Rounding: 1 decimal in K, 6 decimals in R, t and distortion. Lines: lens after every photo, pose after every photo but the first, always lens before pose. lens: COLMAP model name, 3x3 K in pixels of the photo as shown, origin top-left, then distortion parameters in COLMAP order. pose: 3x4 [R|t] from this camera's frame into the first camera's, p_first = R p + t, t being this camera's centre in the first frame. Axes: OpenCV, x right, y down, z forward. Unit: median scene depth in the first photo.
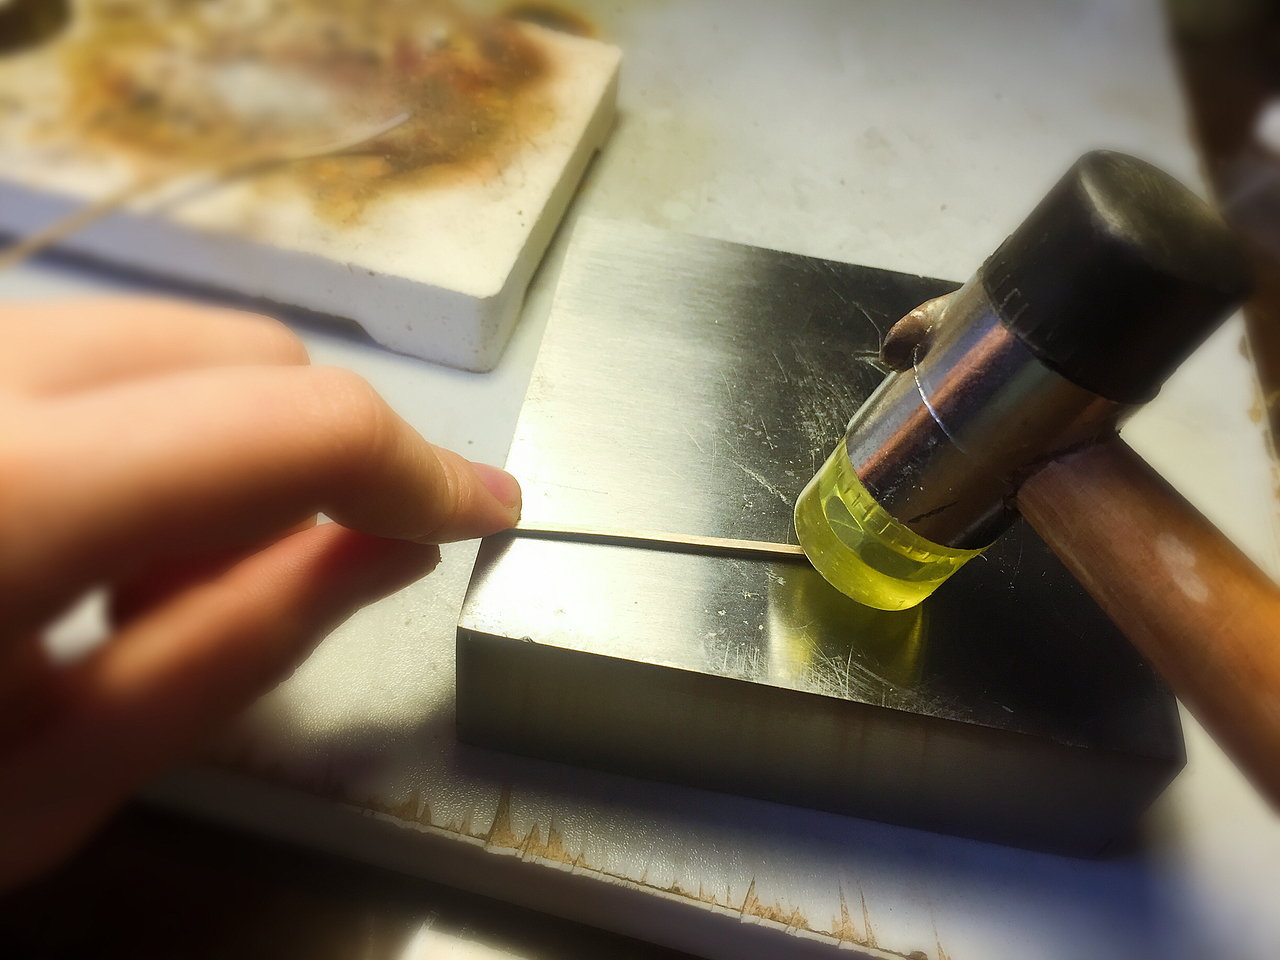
lens RADIAL K [[1123.9, 0, 640.0], [0, 1123.9, 480.0], [0, 0, 1]] dist [0.047730, -0.096951]
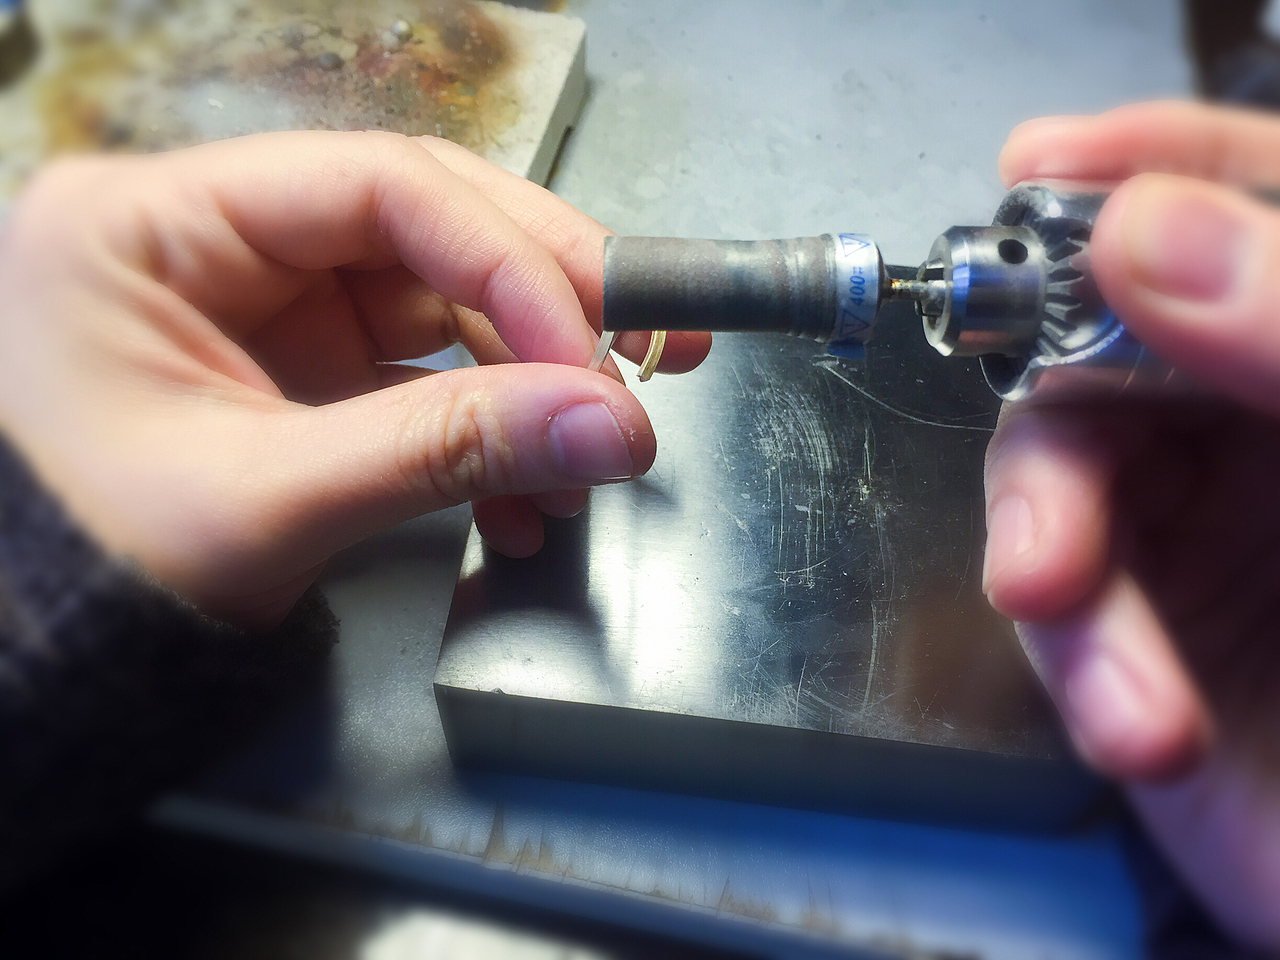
lens RADIAL K [[1123.9, 0, 640.0], [0, 1123.9, 480.0], [0, 0, 1]] dist [0.047730, -0.096951]
pose [[0.996235, -0.067693, -0.054162, 0.084922], [0.073532, 0.990724, 0.114278, -0.135693], [0.045924, -0.117830, 0.991971, -0.038255]]
